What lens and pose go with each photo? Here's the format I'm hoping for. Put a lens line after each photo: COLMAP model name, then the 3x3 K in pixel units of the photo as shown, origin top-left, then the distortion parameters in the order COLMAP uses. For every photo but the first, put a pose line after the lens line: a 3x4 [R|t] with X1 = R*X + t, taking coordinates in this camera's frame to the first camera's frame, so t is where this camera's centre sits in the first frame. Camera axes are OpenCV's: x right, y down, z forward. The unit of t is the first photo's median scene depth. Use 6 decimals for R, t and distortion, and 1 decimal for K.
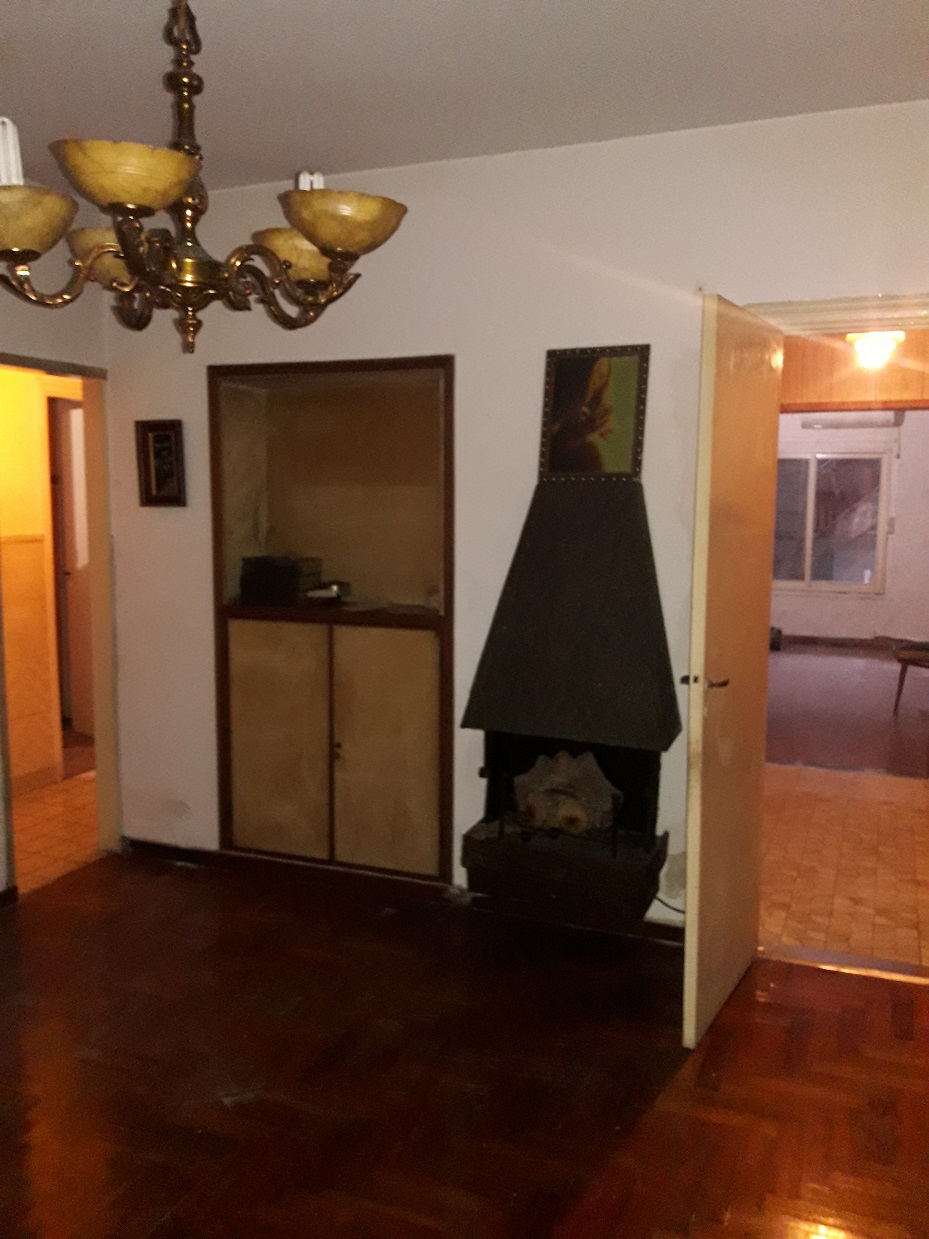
lens RADIAL K [[1030.2, 0, 464.5], [0, 1030.2, 619.5], [0, 0, 1]] dist [-0.003391, -0.003384]
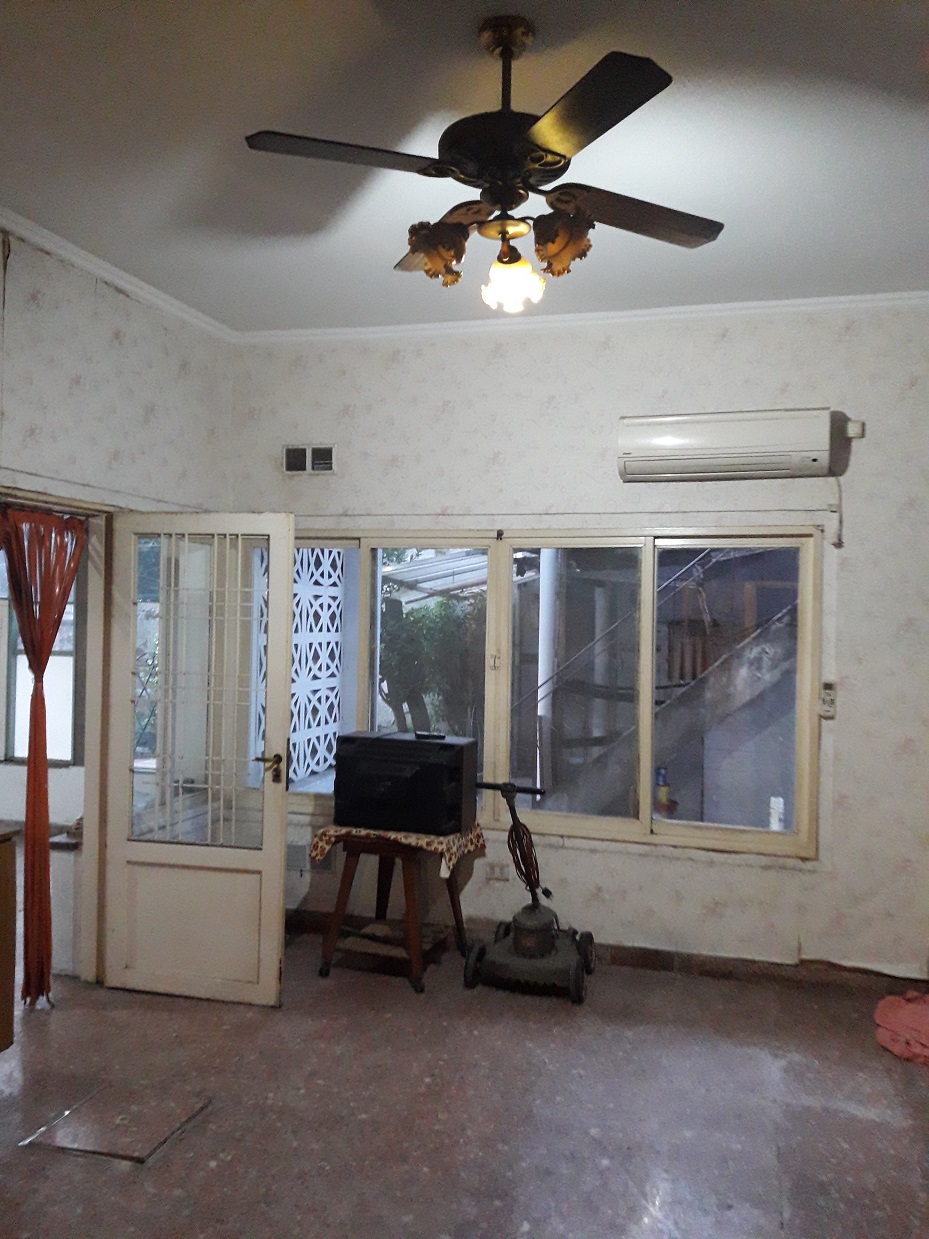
lens RADIAL K [[1030.2, 0, 464.5], [0, 1030.2, 619.5], [0, 0, 1]] dist [-0.003391, -0.003384]
pose [[0.993705, 0.011352, 0.111448, 0.208695], [0.001848, 0.993055, -0.117635, -0.072952], [-0.112009, 0.117100, 0.986783, 0.571429]]
